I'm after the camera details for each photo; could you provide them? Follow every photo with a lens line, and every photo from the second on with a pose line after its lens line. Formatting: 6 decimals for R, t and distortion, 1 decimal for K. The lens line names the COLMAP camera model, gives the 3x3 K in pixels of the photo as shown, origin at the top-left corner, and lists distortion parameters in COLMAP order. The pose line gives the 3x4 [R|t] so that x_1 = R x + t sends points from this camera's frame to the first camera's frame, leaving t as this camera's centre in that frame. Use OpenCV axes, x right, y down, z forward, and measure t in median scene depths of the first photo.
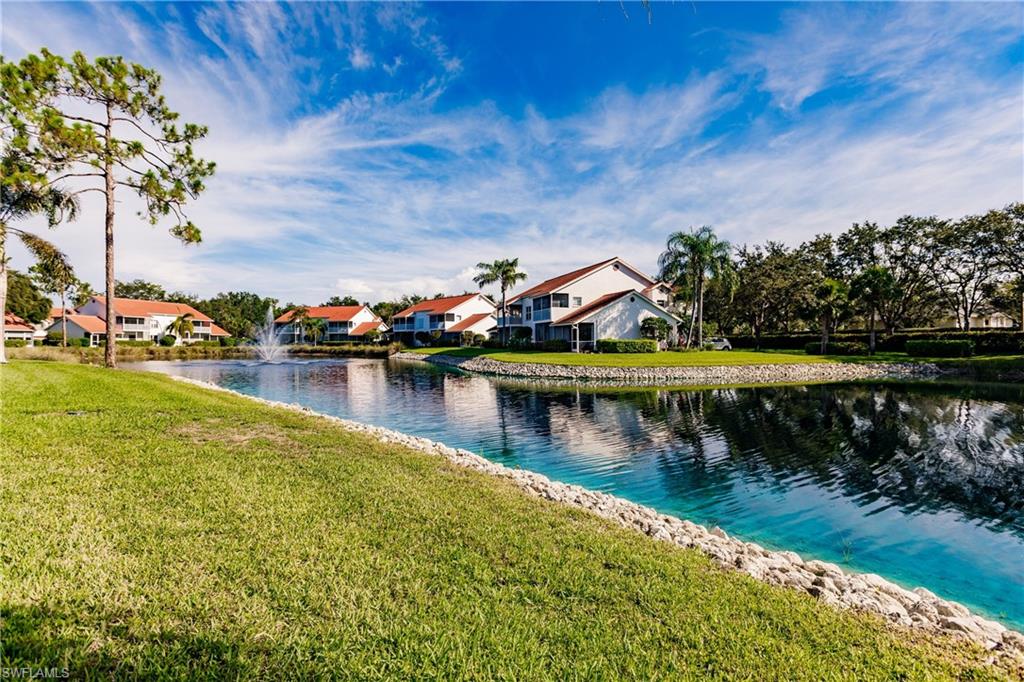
lens RADIAL K [[460.1, 0, 508.9], [0, 460.1, 334.1], [0, 0, 1]] dist [-0.000329, -0.000148]
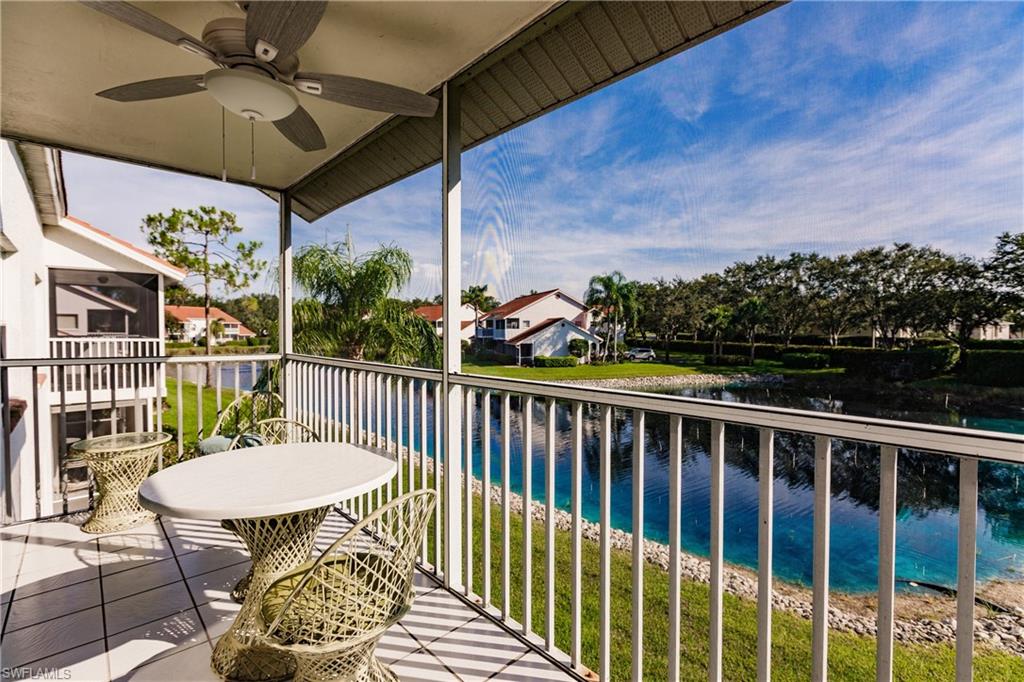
lens RADIAL K [[455.8, 0, 509.2], [0, 455.8, 335.9], [0, 0, 1]] dist [-0.015374, -0.000073]
pose [[0.999812, -0.000651, -0.019381, 0.125145], [0.001295, 0.999446, 0.033257, -0.080367], [0.019349, -0.033276, 0.999259, -0.297641]]
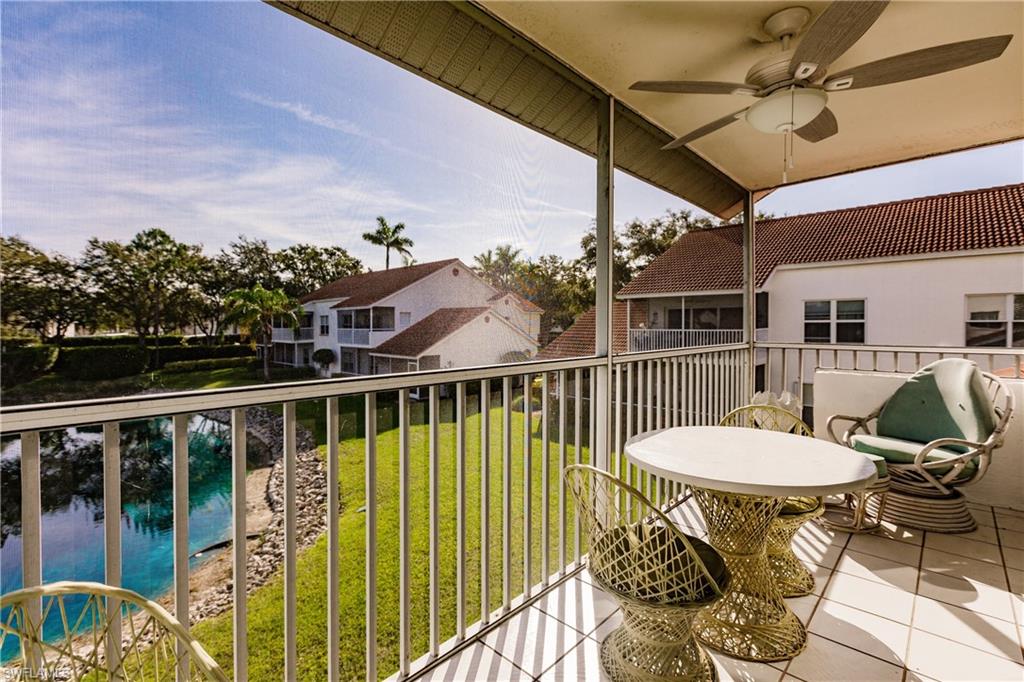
lens RADIAL K [[460.1, 0, 508.9], [0, 460.1, 334.1], [0, 0, 1]] dist [-0.000329, -0.000148]
pose [[-0.029867, -0.018500, 0.999383, 0.065189], [-0.014984, 0.999725, 0.018059, -0.078407], [-0.999442, -0.014436, -0.030136, -0.237552]]
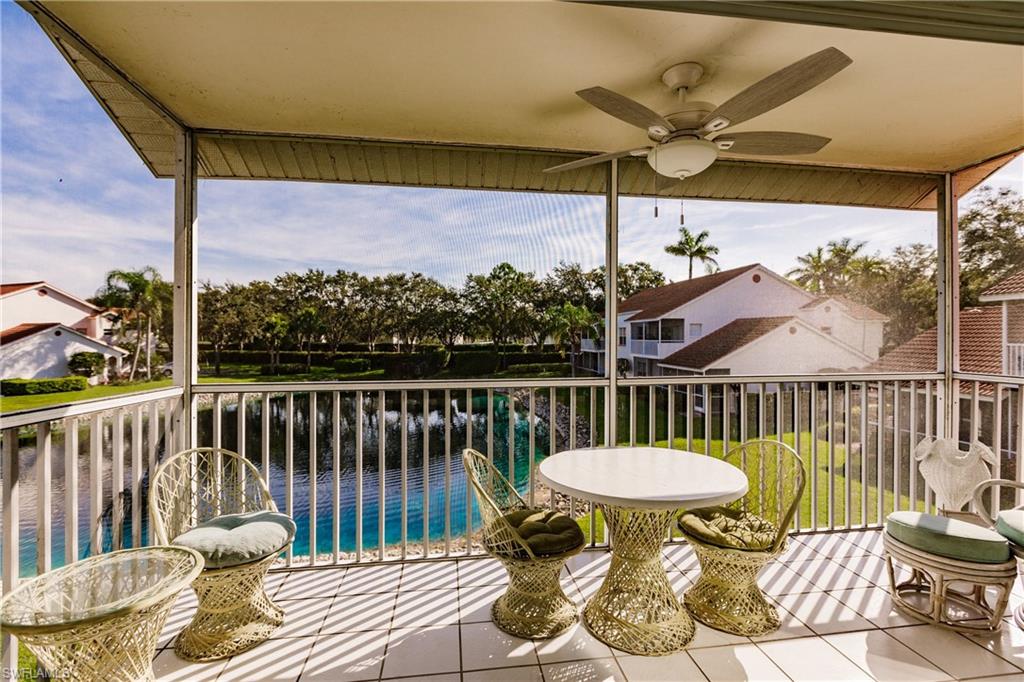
lens RADIAL K [[449.8, 0, 509.1], [0, 449.8, 338.8], [0, 0, 1]] dist [0.002888, 0.000432]
pose [[0.591036, -0.005667, 0.806625, 0.061346], [-0.011537, 0.999814, 0.015478, -0.081193], [-0.806563, -0.018454, 0.590861, -0.275724]]
